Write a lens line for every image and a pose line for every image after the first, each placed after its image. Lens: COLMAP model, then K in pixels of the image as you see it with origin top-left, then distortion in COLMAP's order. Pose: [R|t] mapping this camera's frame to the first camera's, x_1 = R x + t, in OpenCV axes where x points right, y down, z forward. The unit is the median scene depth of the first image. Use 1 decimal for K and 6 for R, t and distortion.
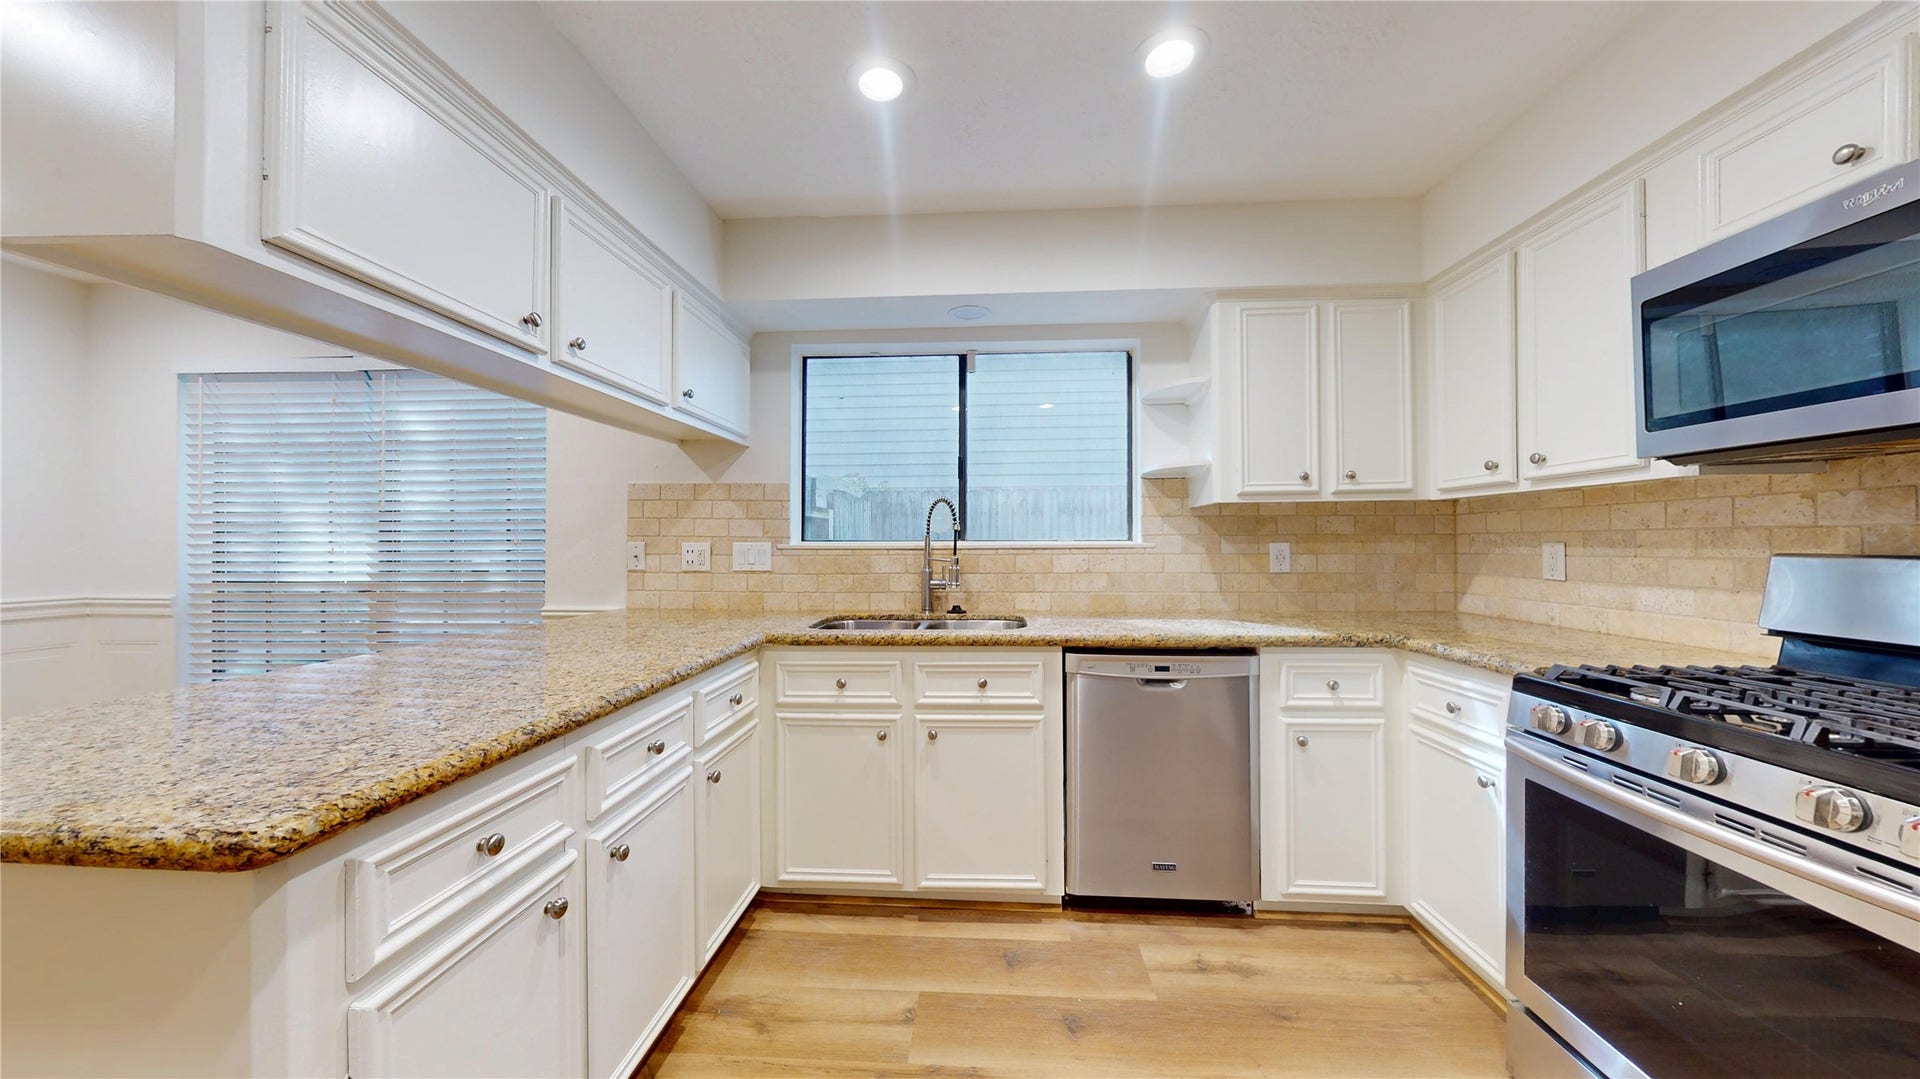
lens RADIAL K [[605.5, 0, 962.0], [0, 605.5, 541.8], [0, 0, 1]] dist [-0.000297, 0.000109]
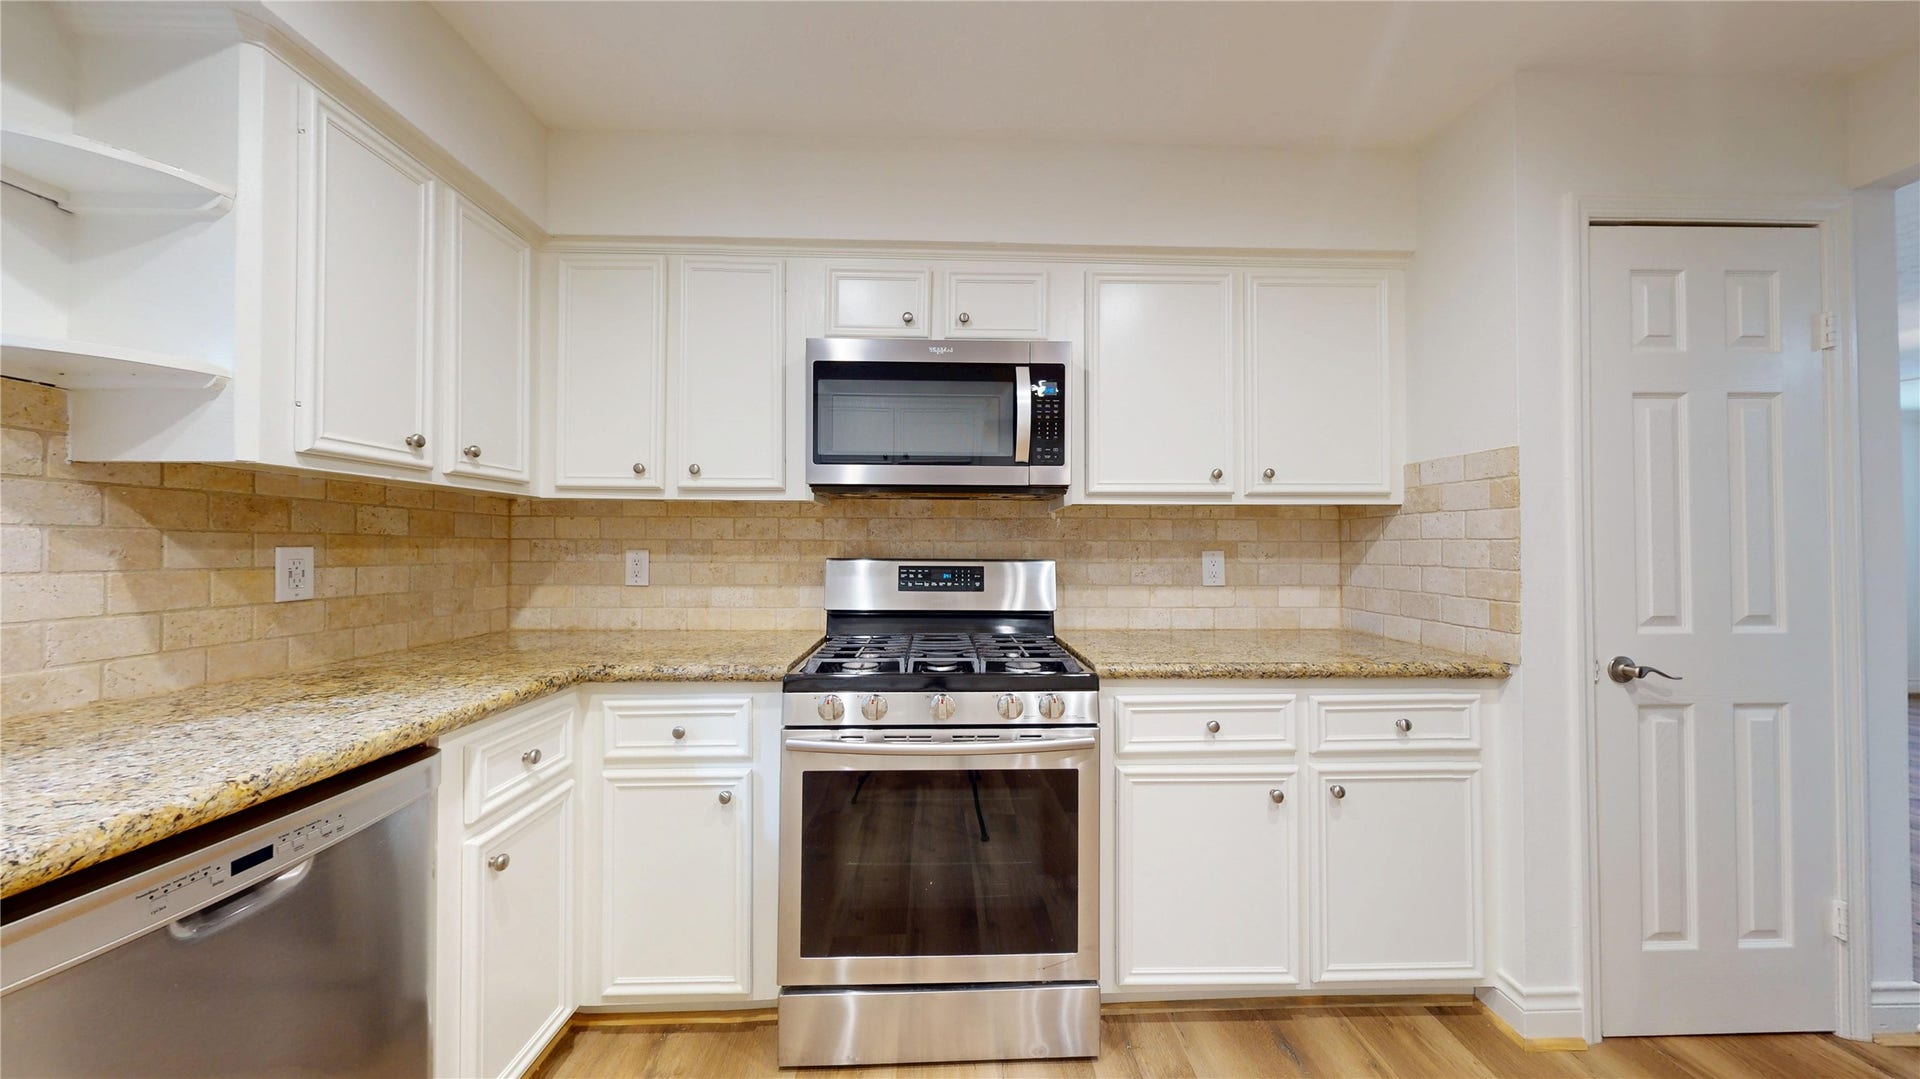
lens RADIAL K [[605.5, 0, 961.8], [0, 605.5, 543.8], [0, 0, 1]] dist [-0.000297, 0.000109]
pose [[-0.084755, 0.014330, 0.996299, -0.102497], [-0.008526, 0.999850, -0.015106, 0.001766], [-0.996365, -0.009774, -0.084620, 0.516582]]
